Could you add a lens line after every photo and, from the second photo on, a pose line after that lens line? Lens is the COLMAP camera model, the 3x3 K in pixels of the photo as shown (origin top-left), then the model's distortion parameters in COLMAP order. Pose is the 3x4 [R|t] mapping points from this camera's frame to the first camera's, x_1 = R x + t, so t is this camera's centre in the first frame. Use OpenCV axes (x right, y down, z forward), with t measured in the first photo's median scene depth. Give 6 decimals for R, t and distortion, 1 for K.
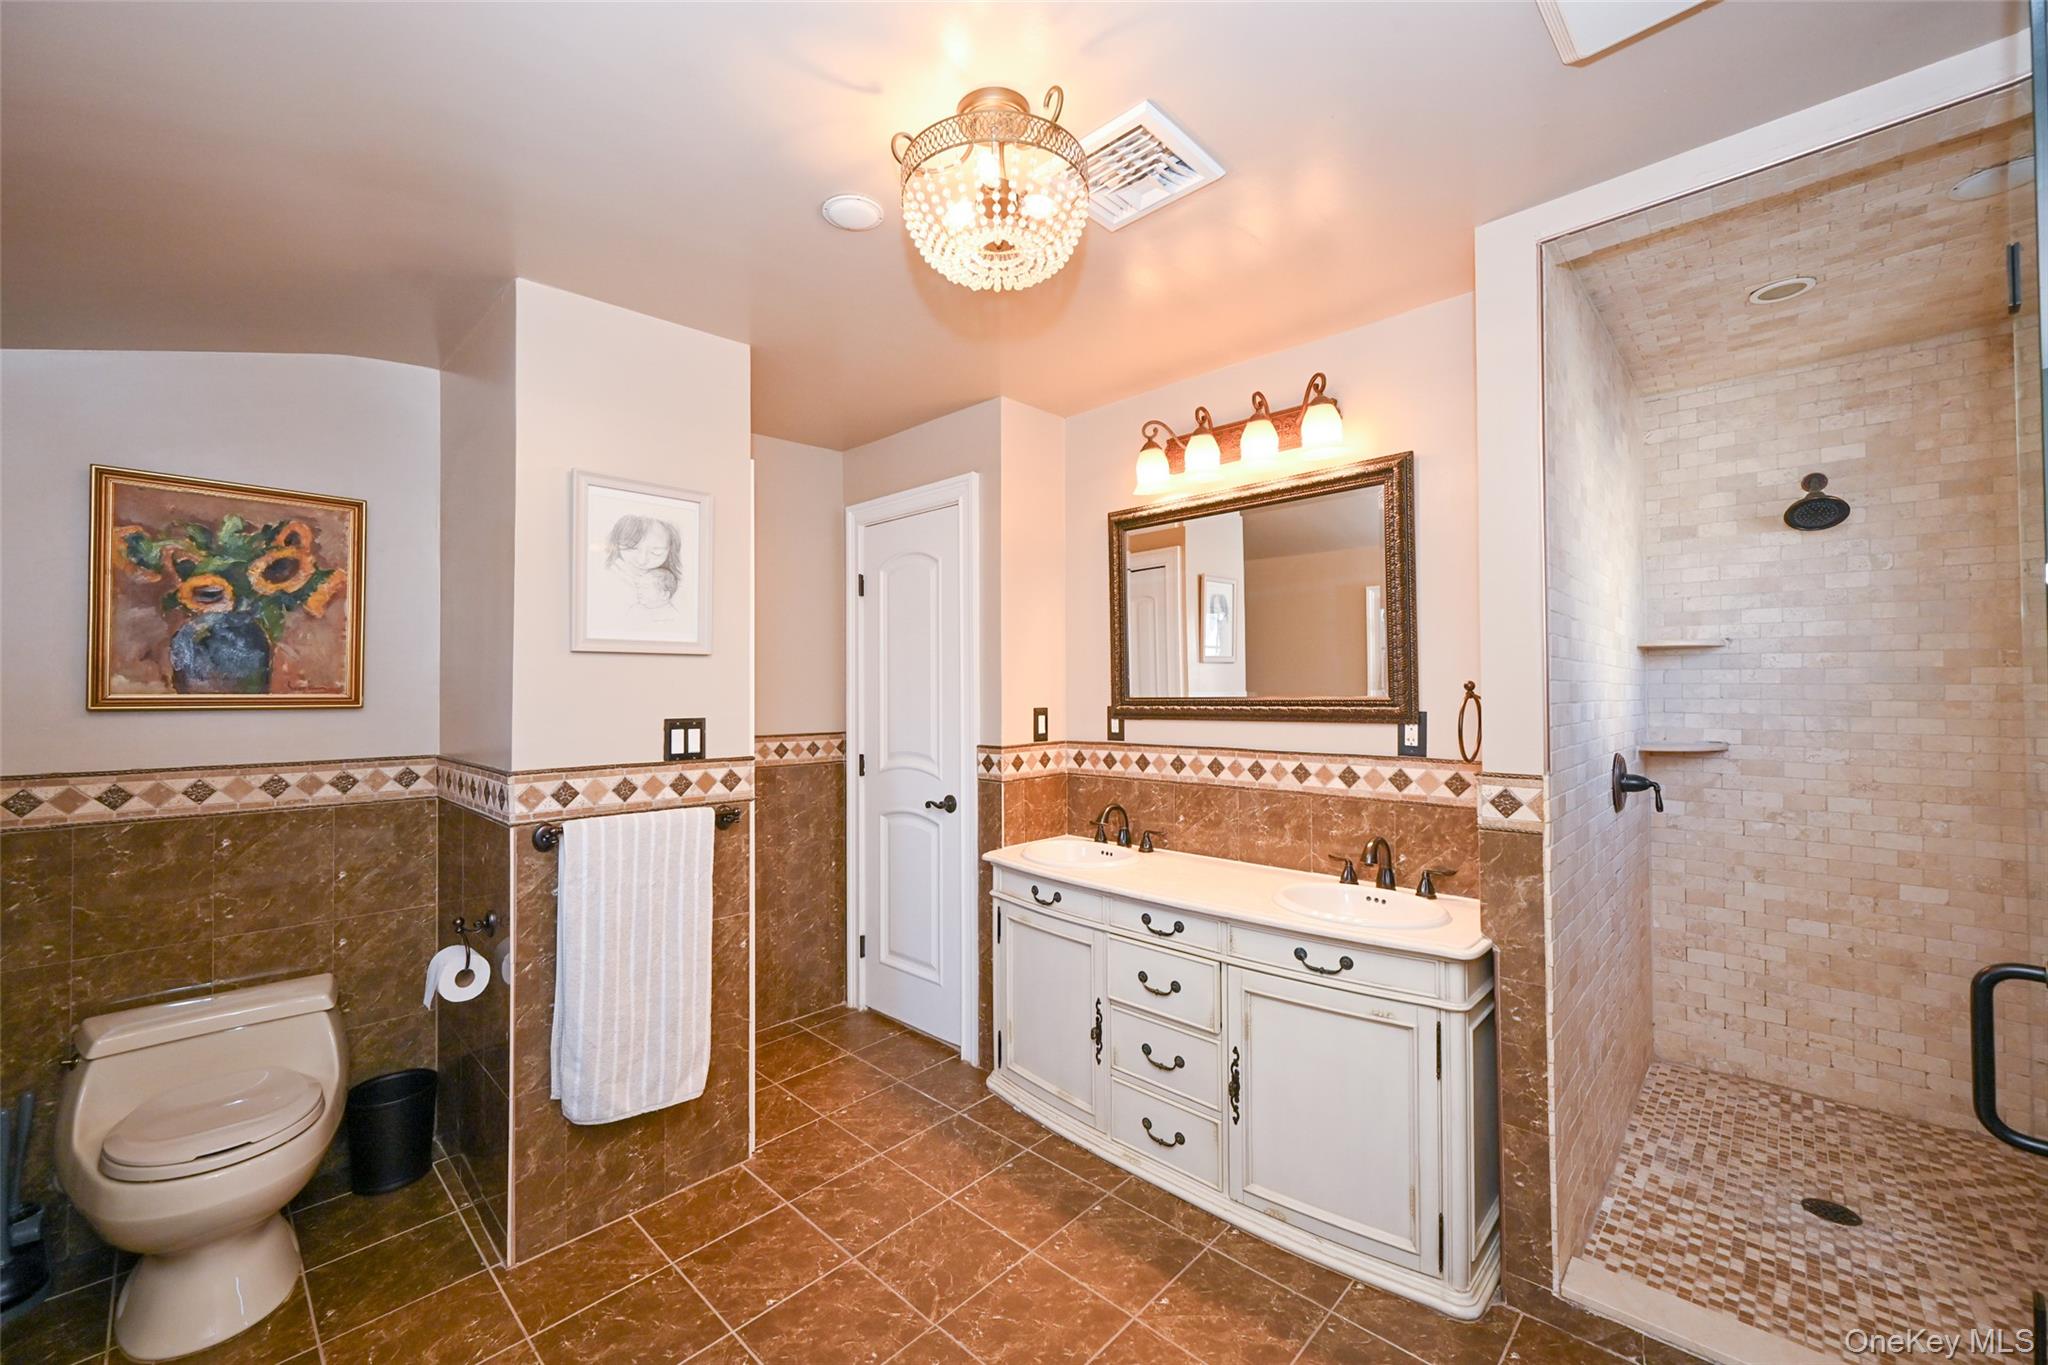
lens RADIAL K [[804.1, 0, 1030.6], [0, 804.1, 678.5], [0, 0, 1]] dist [-0.005838, 0.000466]
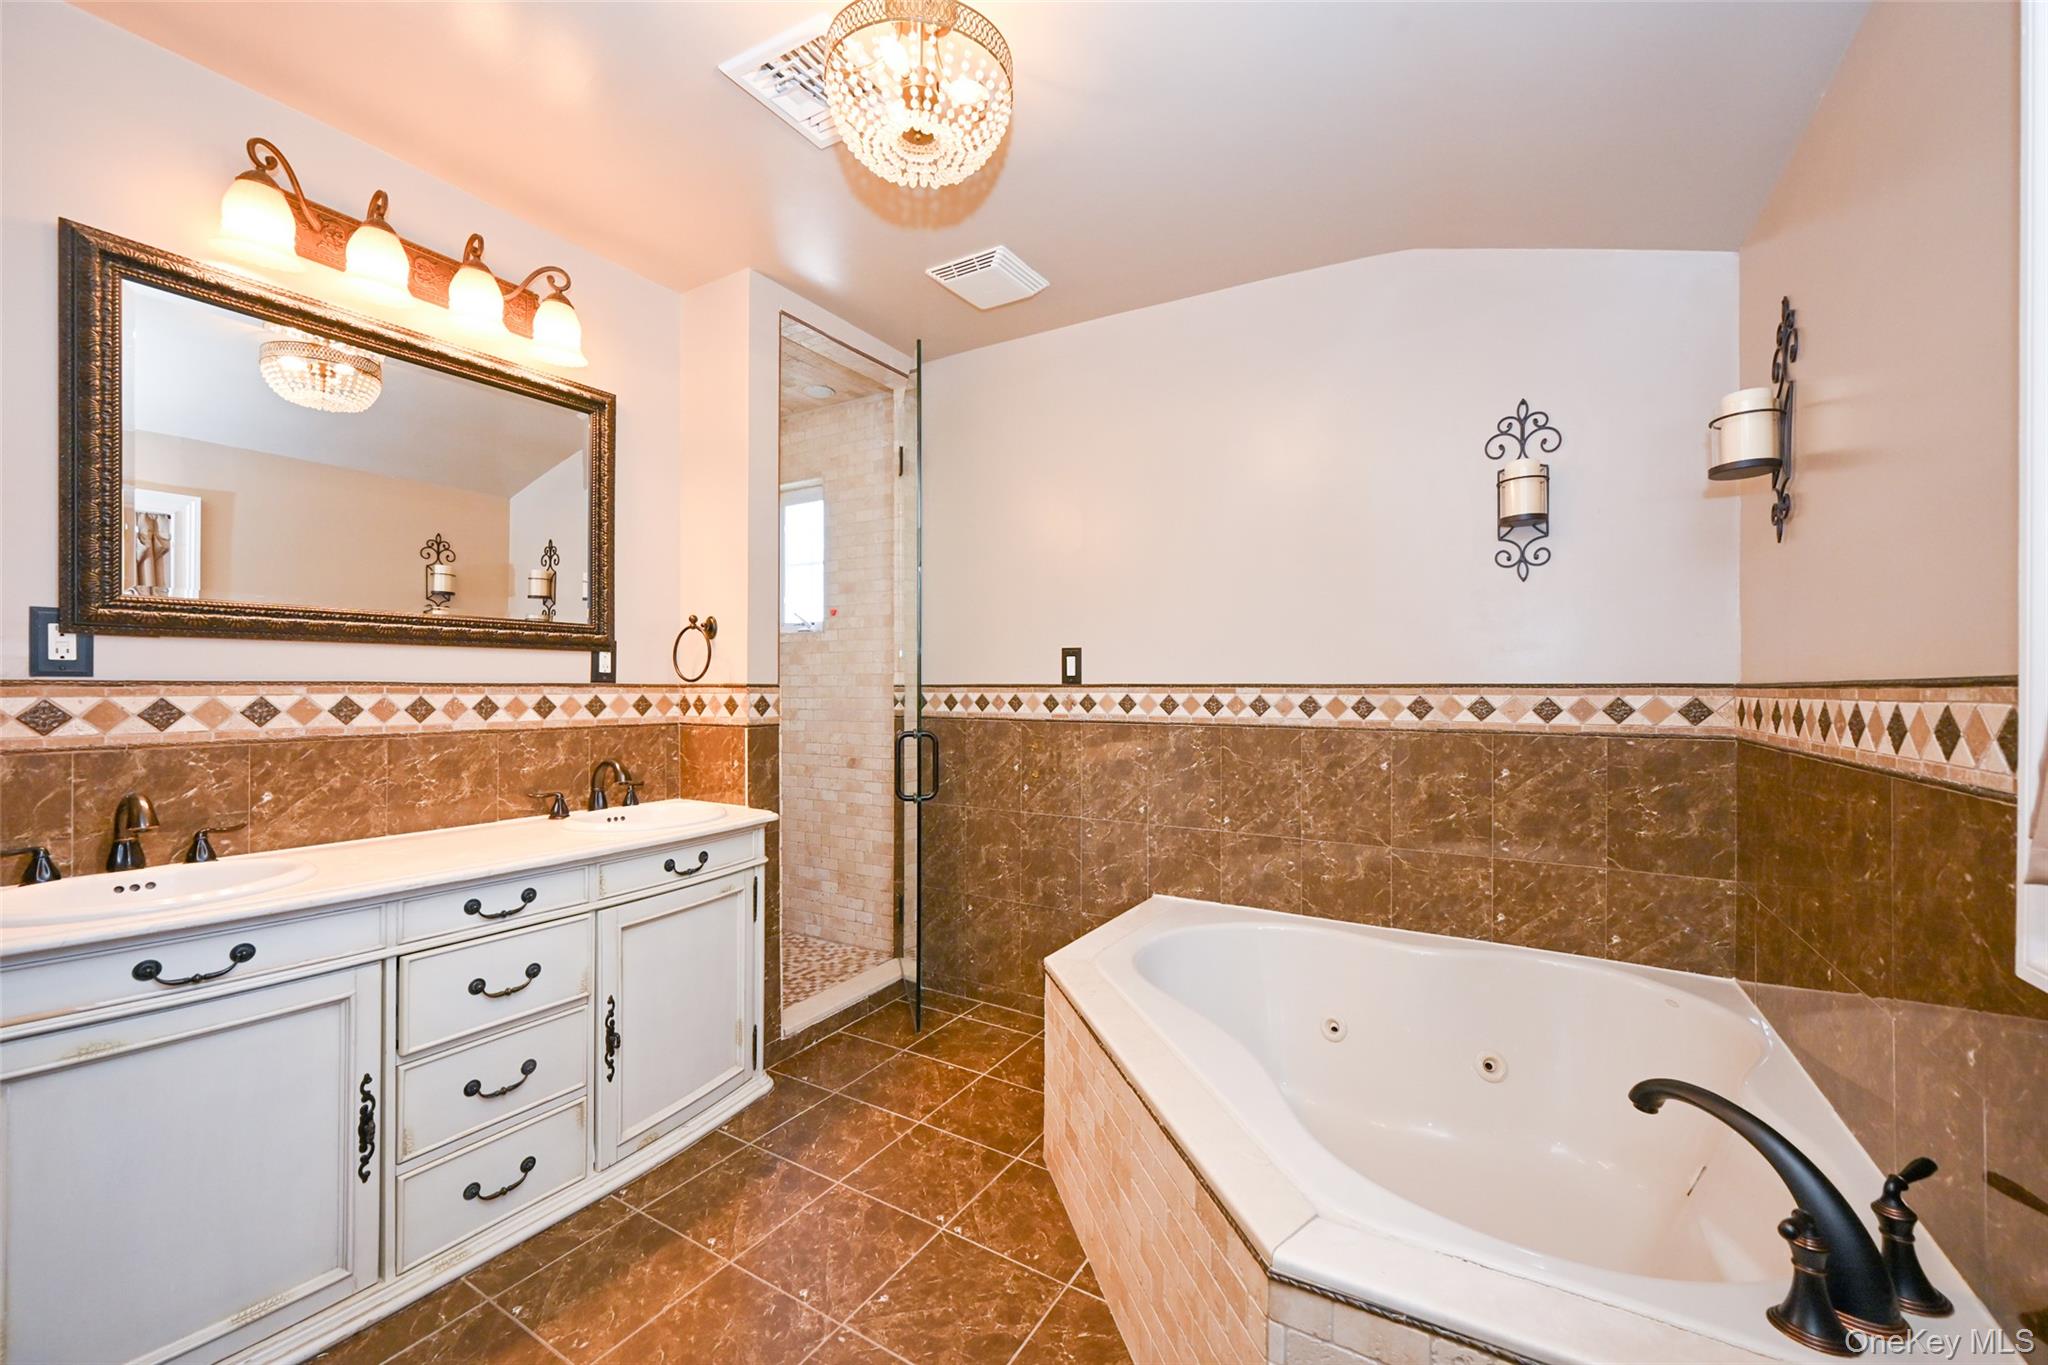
lens RADIAL K [[804.1, 0, 1028.6], [0, 804.1, 687.0], [0, 0, 1]] dist [-0.005838, 0.000466]
pose [[-0.222066, 0.007006, 0.975007, -0.656059], [-0.015841, 0.999816, -0.010792, 0.102101], [-0.974903, -0.017841, -0.221914, 0.671248]]
